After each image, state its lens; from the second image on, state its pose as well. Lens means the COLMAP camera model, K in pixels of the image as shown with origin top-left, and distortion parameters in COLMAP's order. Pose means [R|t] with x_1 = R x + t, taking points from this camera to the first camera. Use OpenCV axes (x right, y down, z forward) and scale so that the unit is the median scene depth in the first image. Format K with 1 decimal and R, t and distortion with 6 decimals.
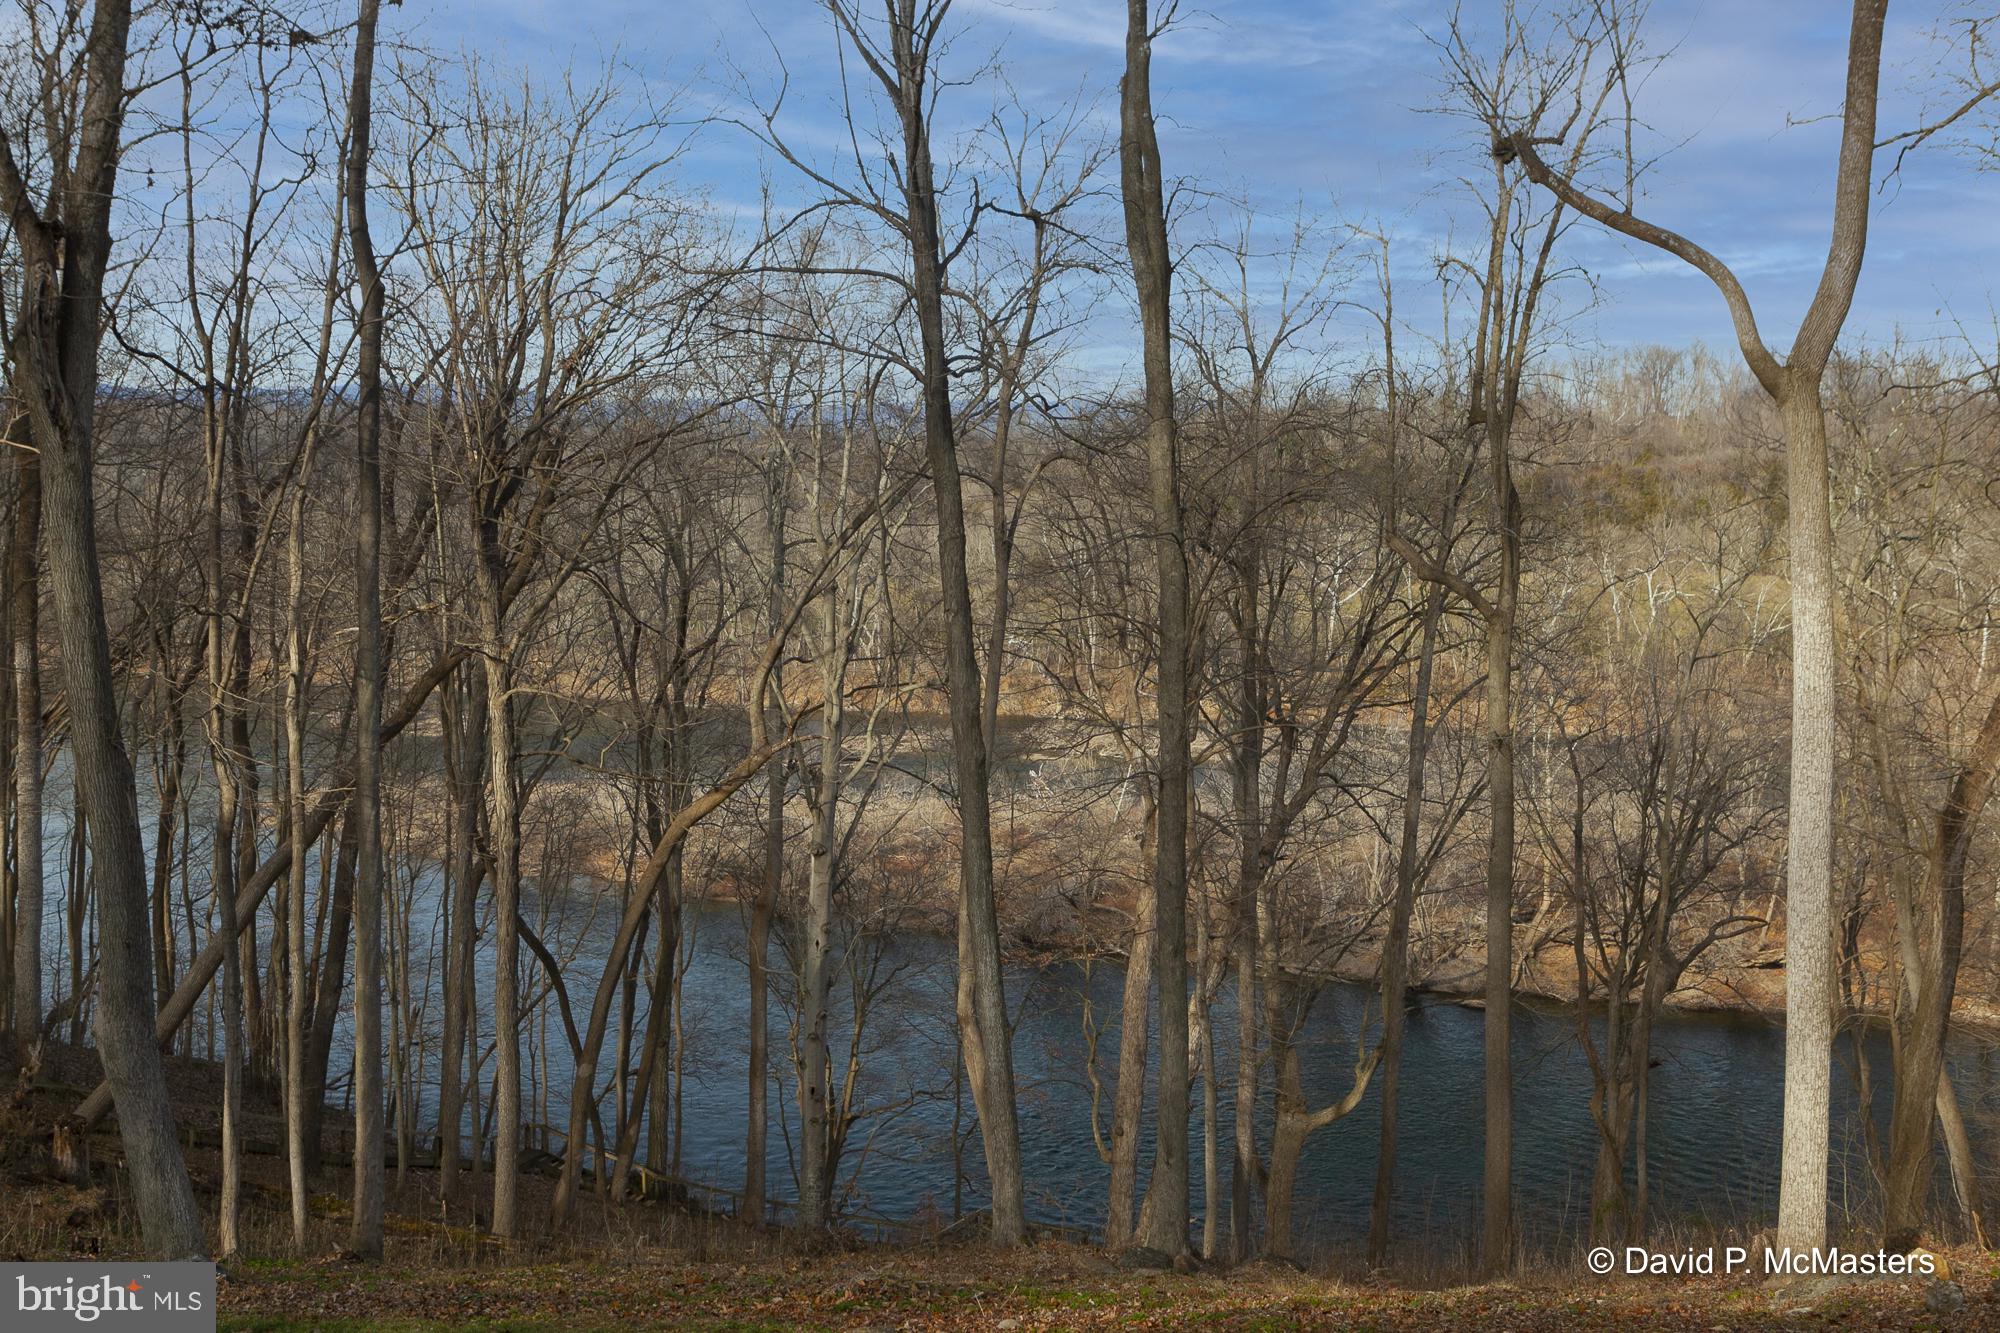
lens RADIAL K [[2117.0, 0, 996.0], [0, 2117.0, 655.8], [0, 0, 1]] dist [-0.024977, 0.000000]
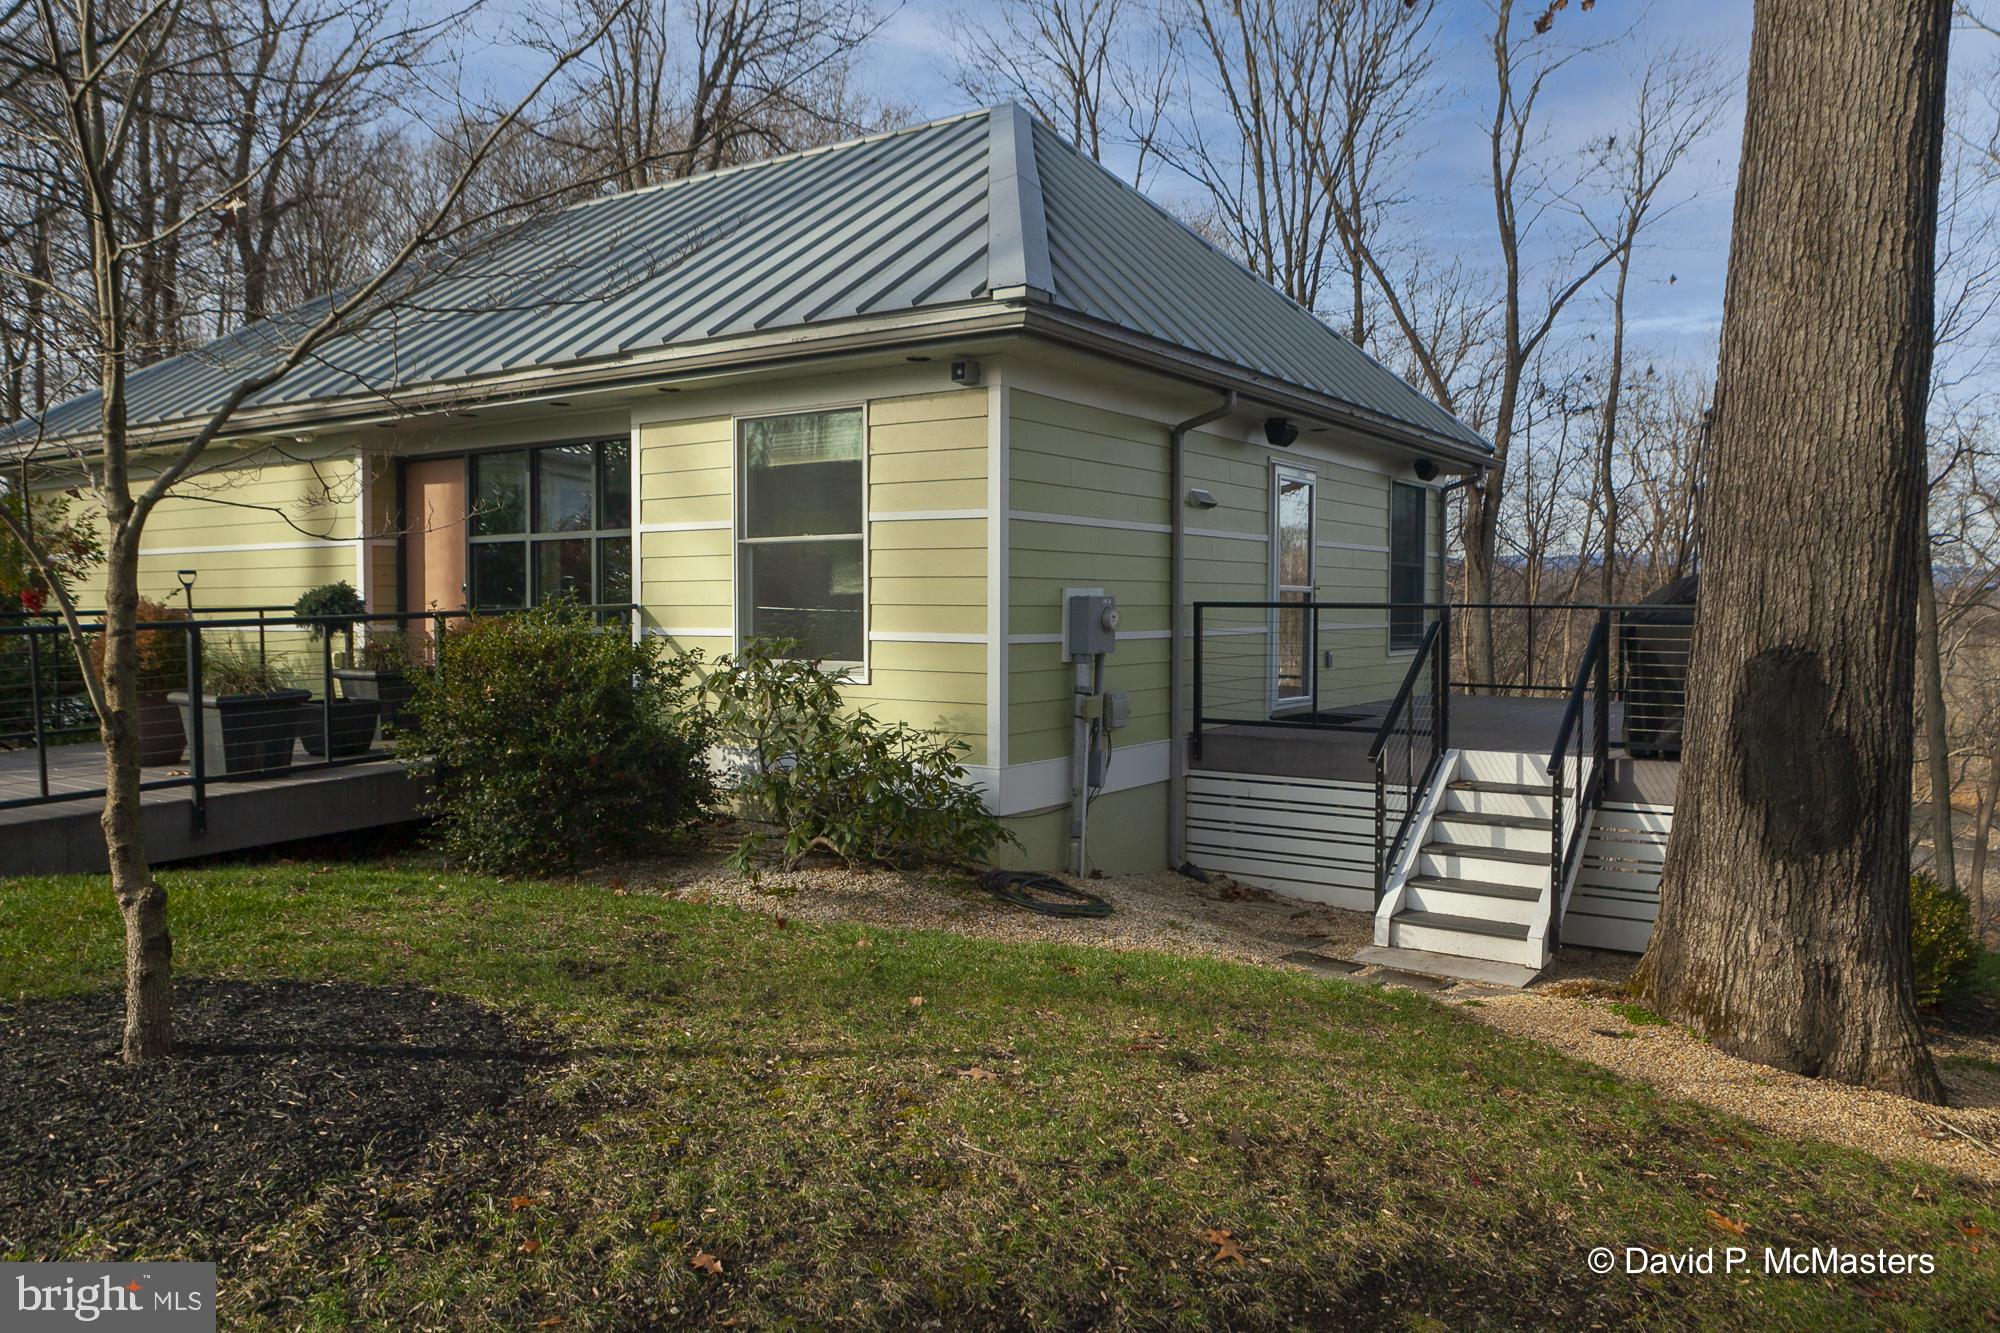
lens RADIAL K [[1455.9, 0, 1004.4], [0, 1455.9, 653.5], [0, 0, 1]] dist [-0.057802, 0.000821]
pose [[0.776869, 0.036583, -0.628598, 0.114007], [-0.073378, 0.996769, -0.032676, 0.050778], [0.625372, 0.071510, 0.777044, -0.390428]]
